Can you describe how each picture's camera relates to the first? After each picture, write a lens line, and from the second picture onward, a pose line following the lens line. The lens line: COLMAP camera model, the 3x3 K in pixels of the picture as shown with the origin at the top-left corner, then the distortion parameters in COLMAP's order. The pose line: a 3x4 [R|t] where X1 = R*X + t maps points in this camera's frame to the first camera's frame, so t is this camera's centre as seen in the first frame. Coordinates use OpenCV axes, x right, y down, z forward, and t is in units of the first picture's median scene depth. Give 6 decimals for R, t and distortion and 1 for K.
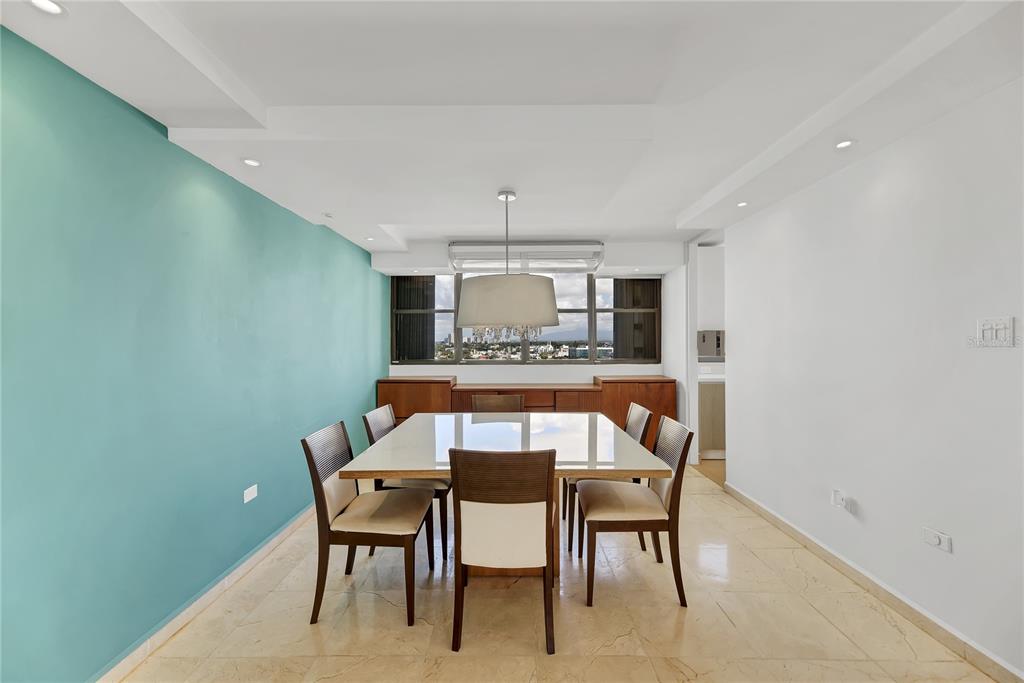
lens RADIAL K [[428.1, 0, 513.5], [0, 428.1, 341.1], [0, 0, 1]] dist [0.024085, -0.002288]
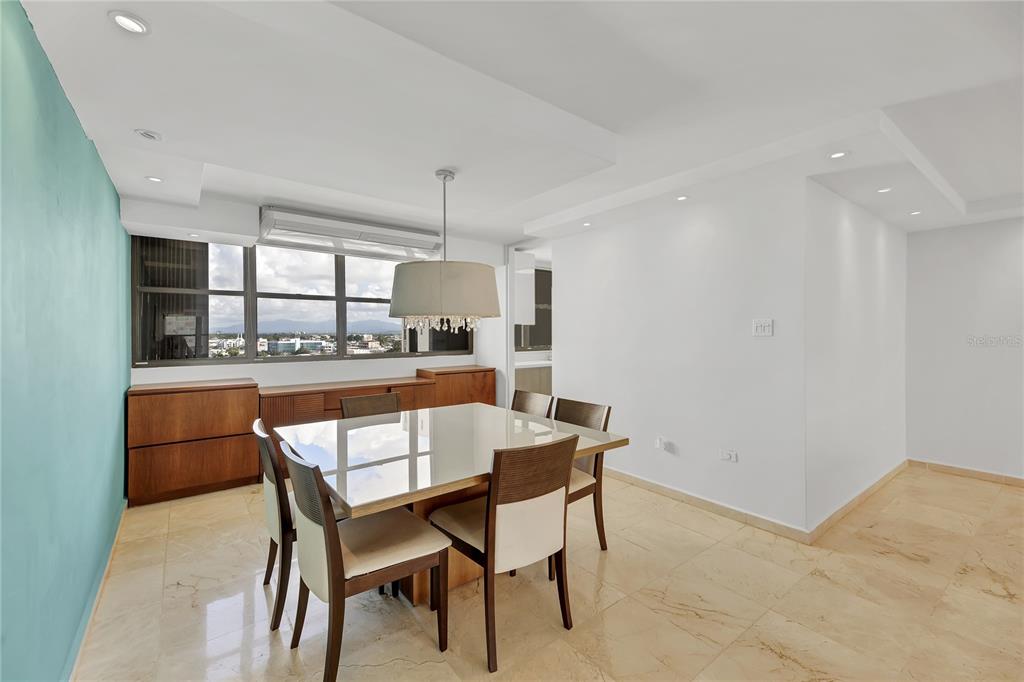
lens RADIAL K [[428.1, 0, 517.2], [0, 428.1, 336.6], [0, 0, 1]] dist [0.024085, -0.002288]
pose [[0.784558, -0.002285, 0.620051, -0.262079], [-0.001838, 0.999980, 0.006011, 0.001532], [-0.620053, -0.005856, 0.784538, 0.097392]]
